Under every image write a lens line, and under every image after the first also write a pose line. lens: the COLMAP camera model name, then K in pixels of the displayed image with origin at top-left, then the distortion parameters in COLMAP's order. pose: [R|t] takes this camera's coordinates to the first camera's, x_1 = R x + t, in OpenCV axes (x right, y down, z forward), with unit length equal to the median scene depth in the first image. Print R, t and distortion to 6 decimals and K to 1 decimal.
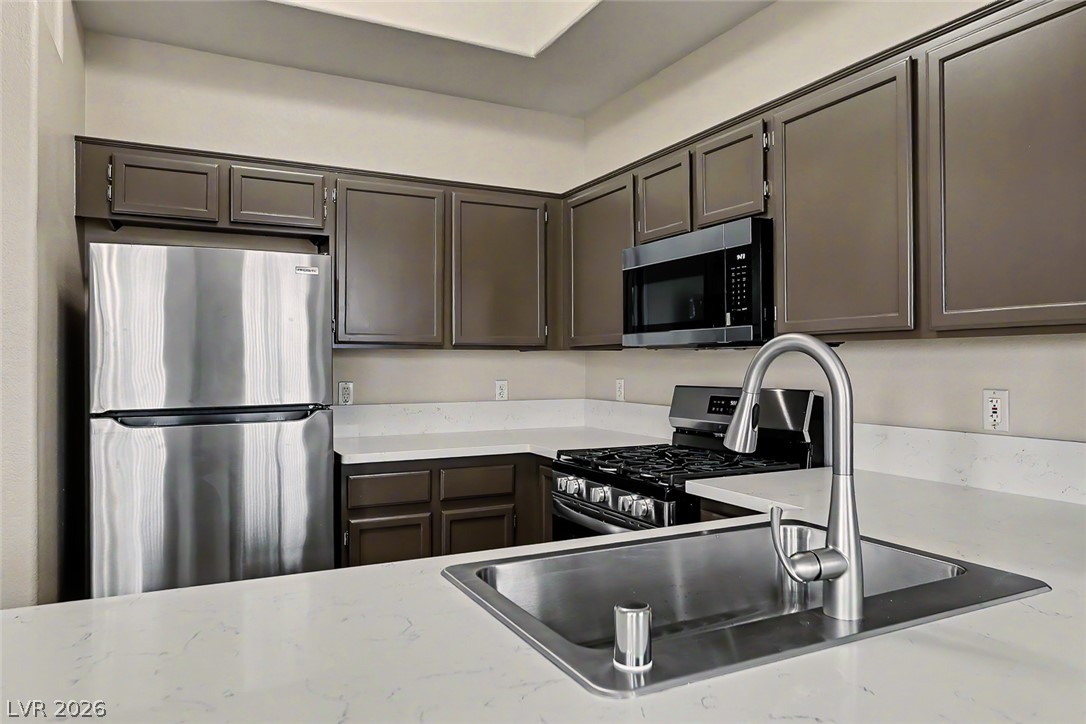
lens RADIAL K [[712.4, 0, 543.0], [0, 712.4, 362.0], [0, 0, 1]] dist [-0.003833, -0.000550]
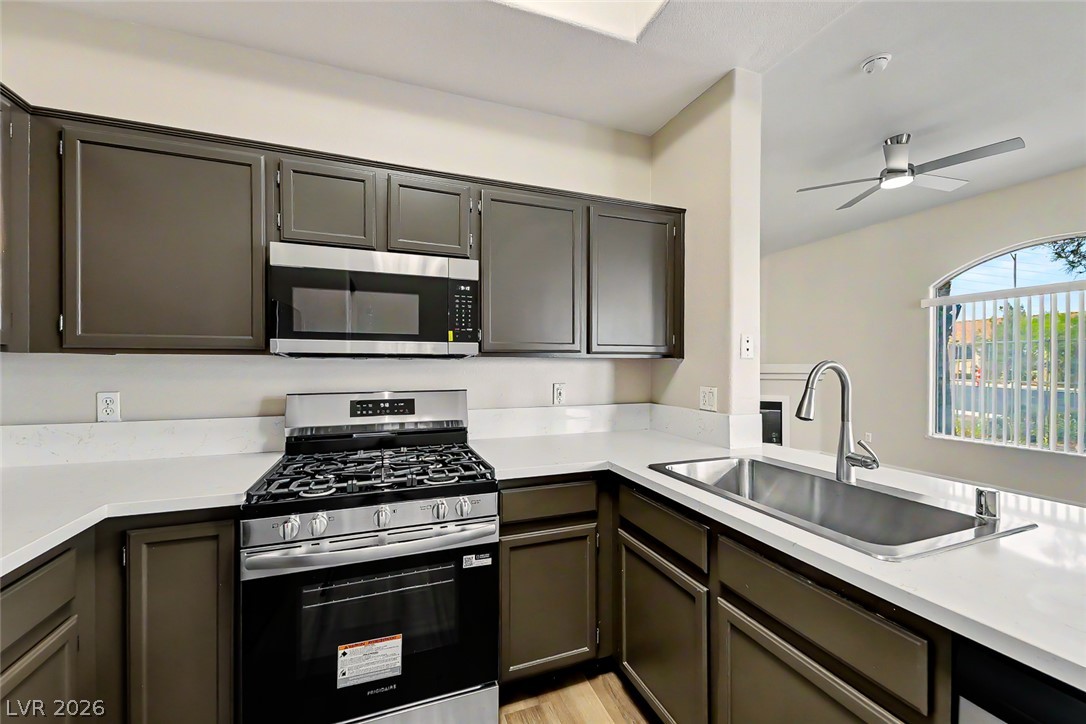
lens RADIAL K [[439.5, 0, 543.1], [0, 439.5, 365.6], [0, 0, 1]] dist [0.000726, 0.000206]
pose [[0.113610, 0.000523, 0.993525, -0.488305], [-0.002765, 0.999996, -0.000210, -0.008922], [-0.993522, -0.002723, 0.113611, 0.764862]]
